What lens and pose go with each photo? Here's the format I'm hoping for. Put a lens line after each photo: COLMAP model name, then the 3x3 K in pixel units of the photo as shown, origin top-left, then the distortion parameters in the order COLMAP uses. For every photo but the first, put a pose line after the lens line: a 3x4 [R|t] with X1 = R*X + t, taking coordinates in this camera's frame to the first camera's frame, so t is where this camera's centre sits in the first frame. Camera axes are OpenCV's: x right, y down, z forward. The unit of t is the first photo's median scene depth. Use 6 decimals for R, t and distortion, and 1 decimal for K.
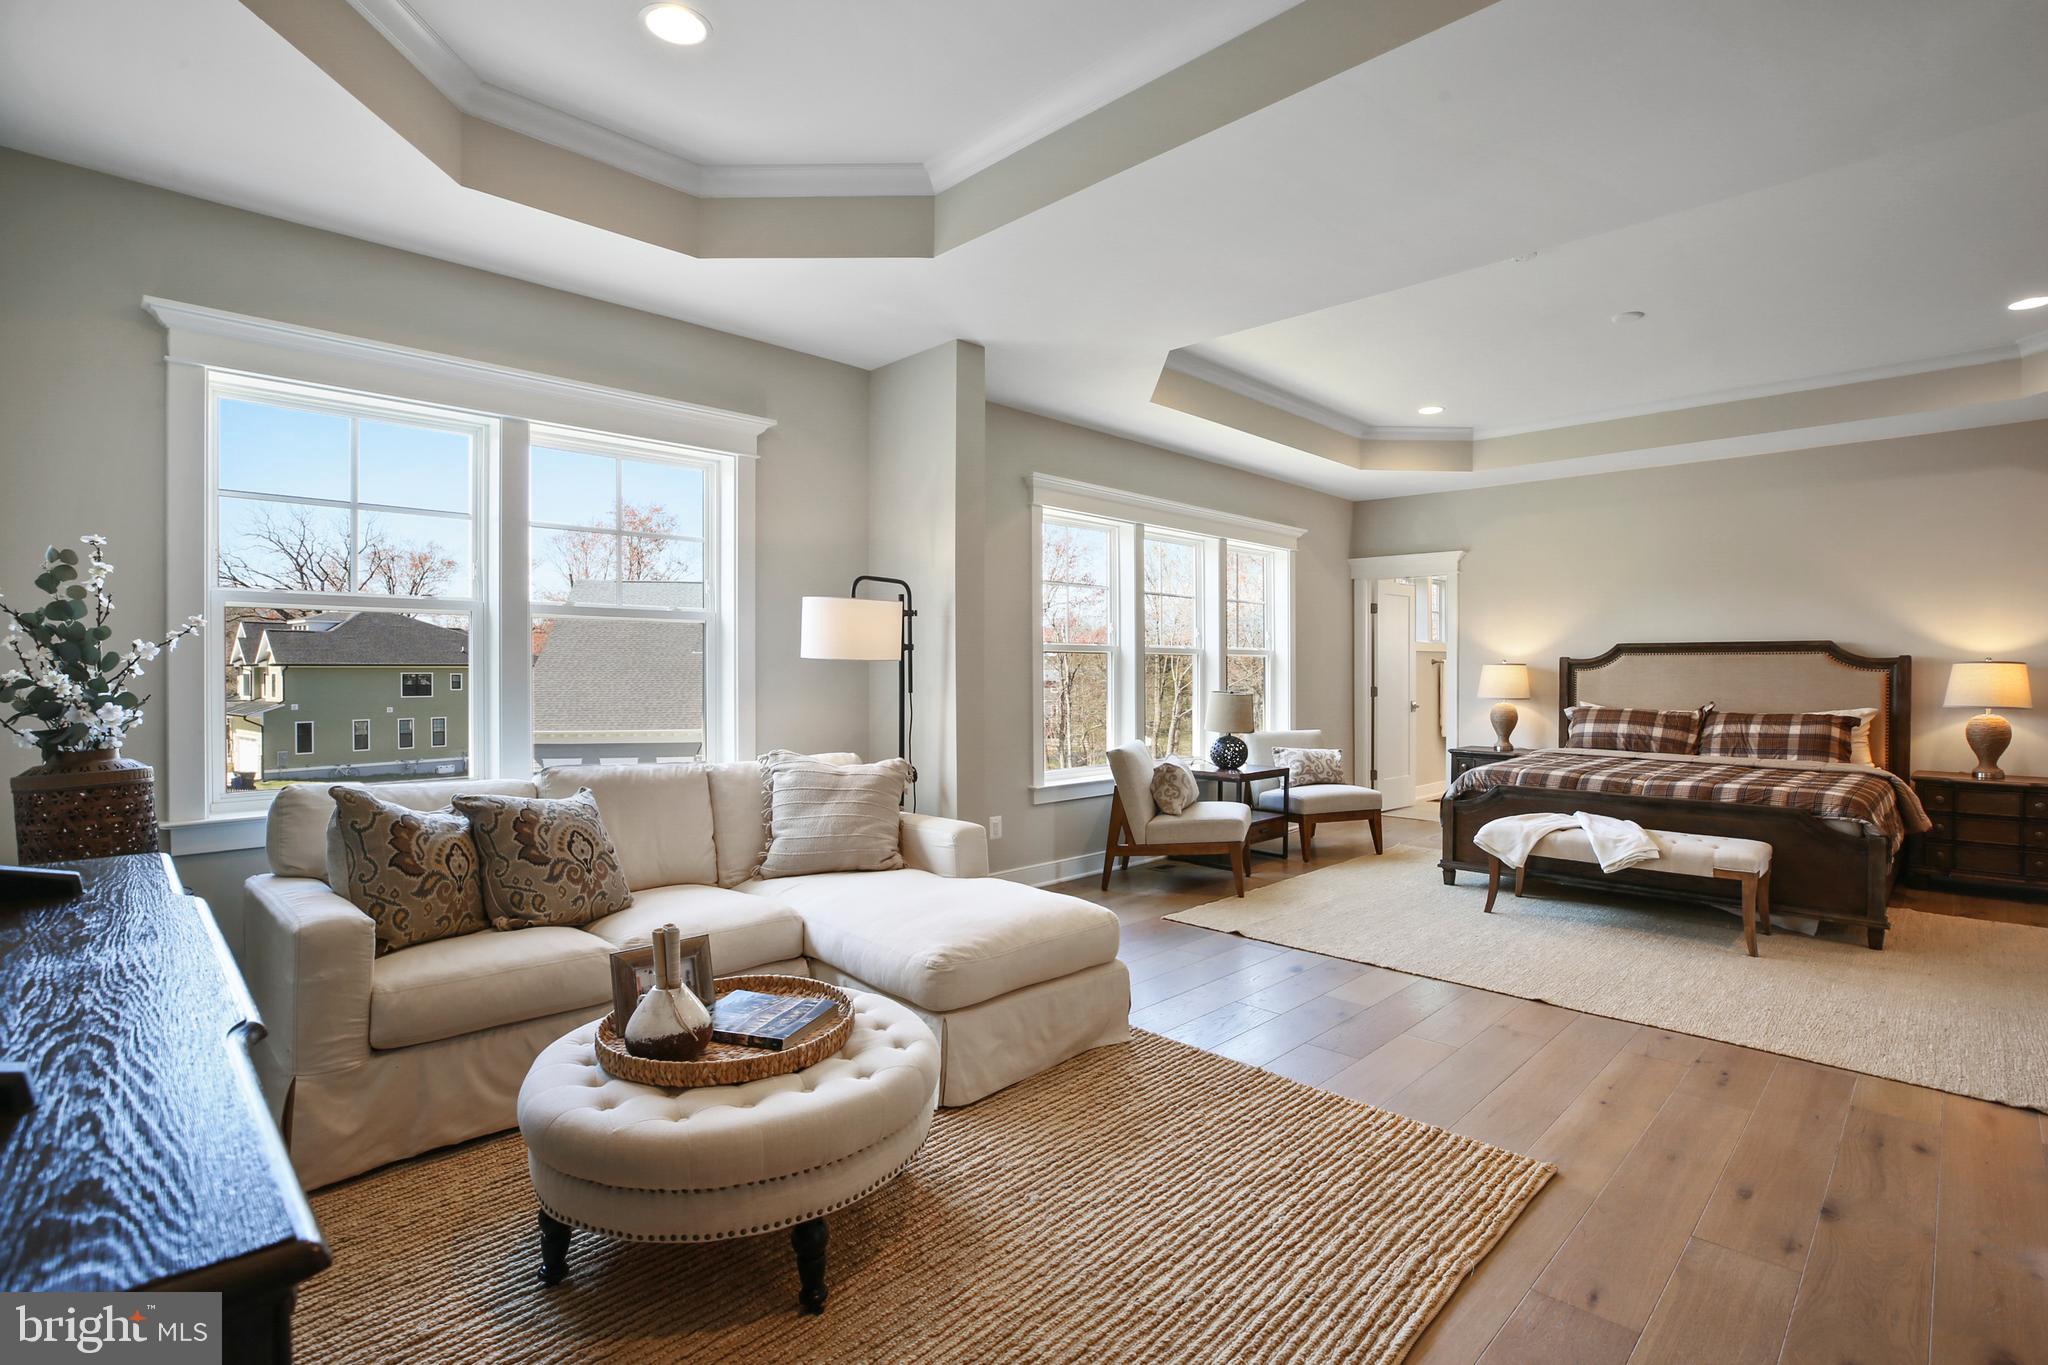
lens RADIAL K [[965.8, 0, 1037.6], [0, 965.8, 670.9], [0, 0, 1]] dist [-0.003416, -0.000626]
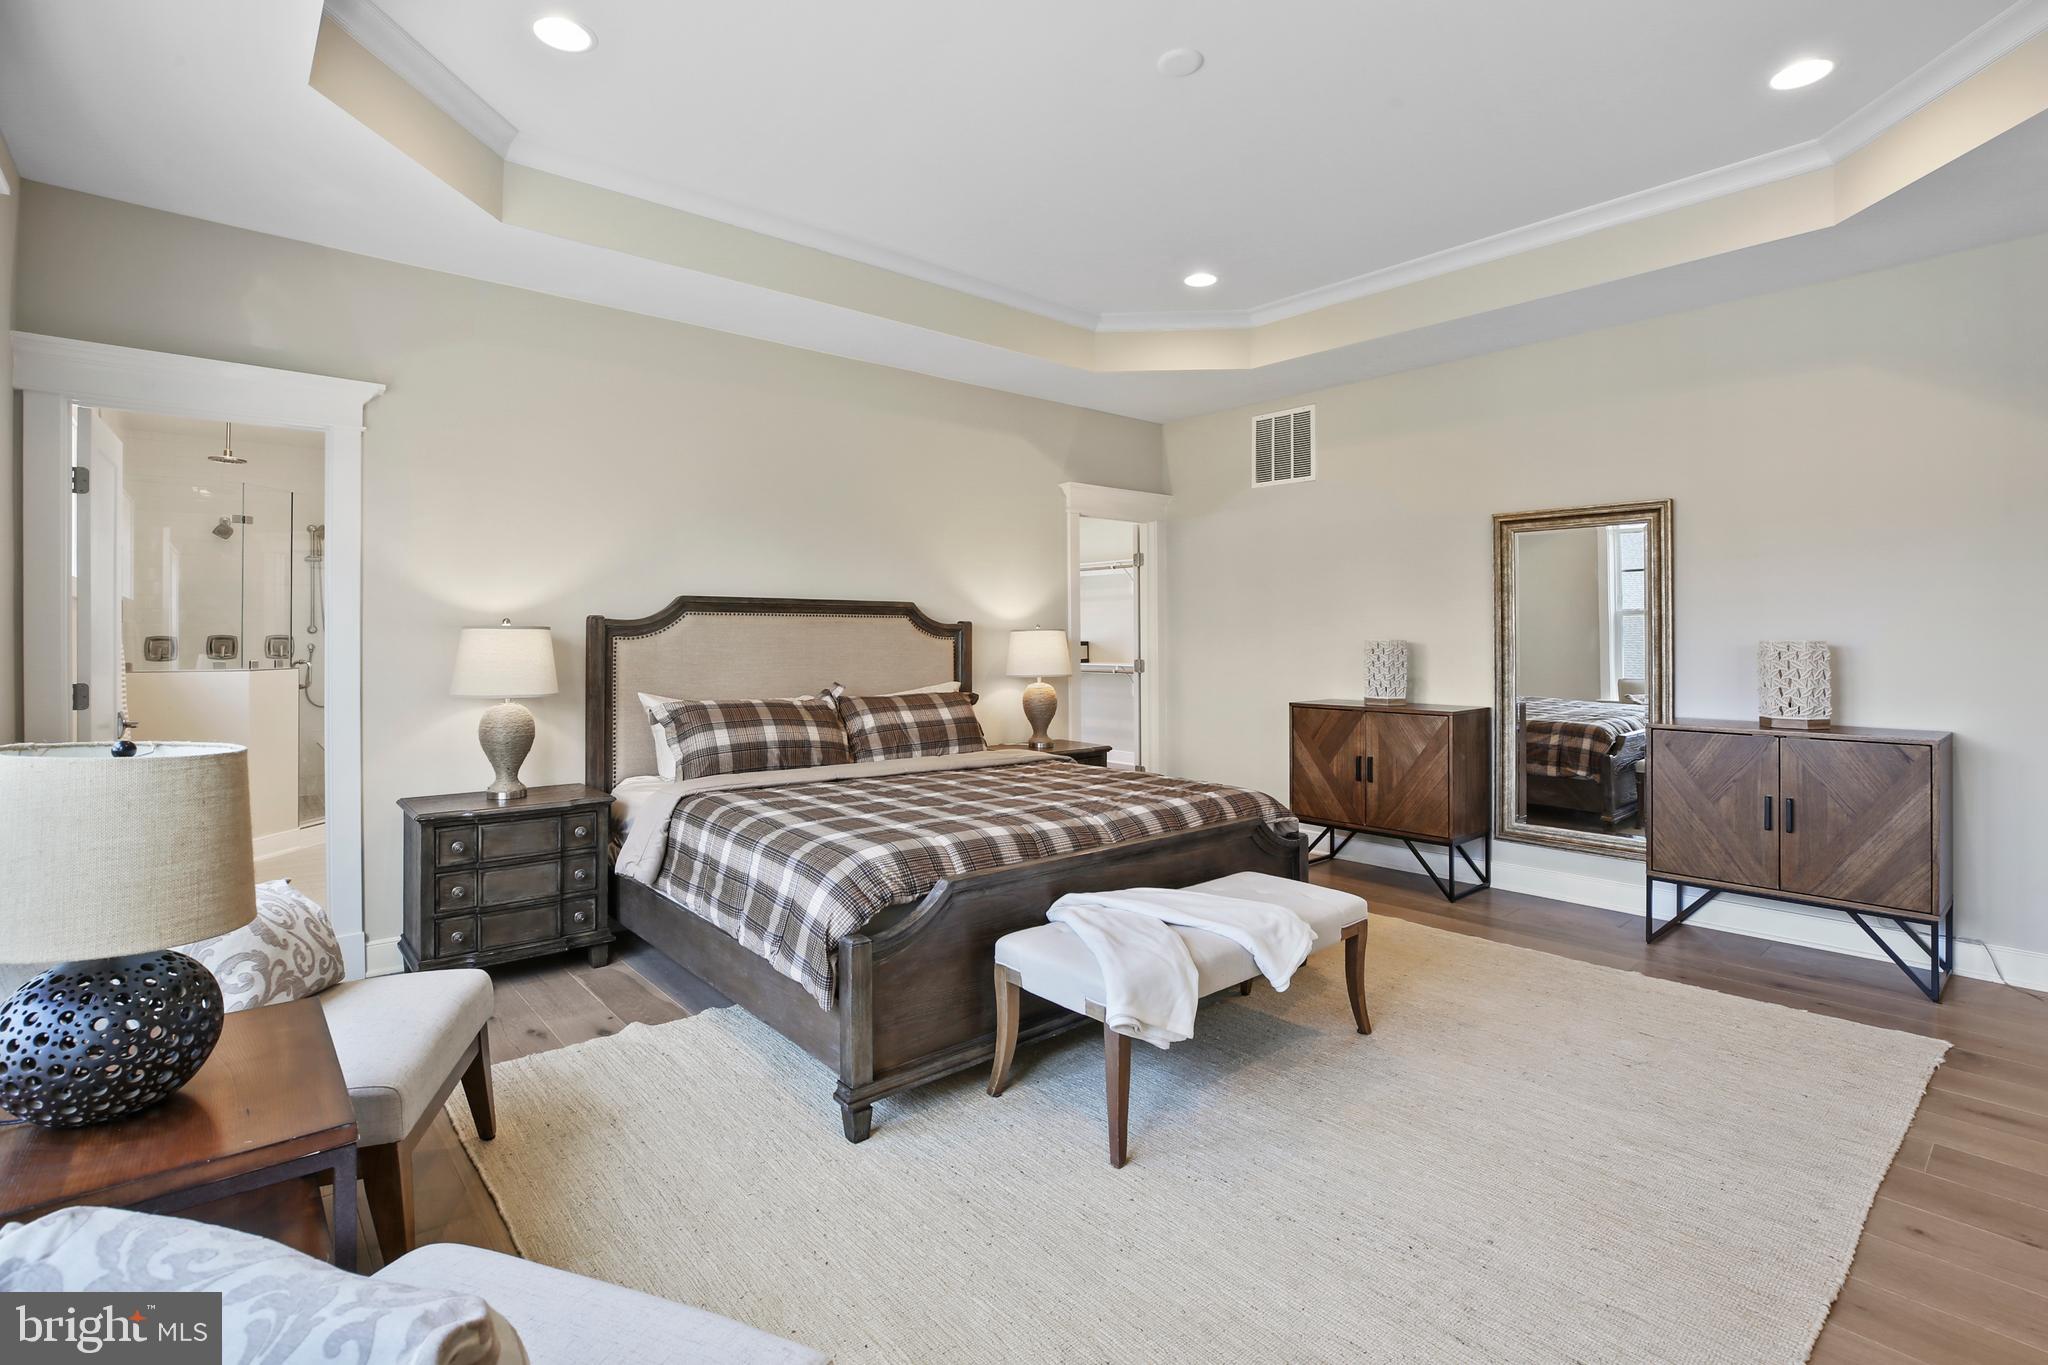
lens RADIAL K [[962.4, 0, 1030.3], [0, 962.4, 629.1], [0, 0, 1]] dist [-0.000928, -0.000082]
pose [[0.086170, 0.004908, 0.996268, 0.002017], [0.001637, 0.999986, -0.005067, -0.003694], [-0.996279, 0.002068, 0.086161, 0.825388]]
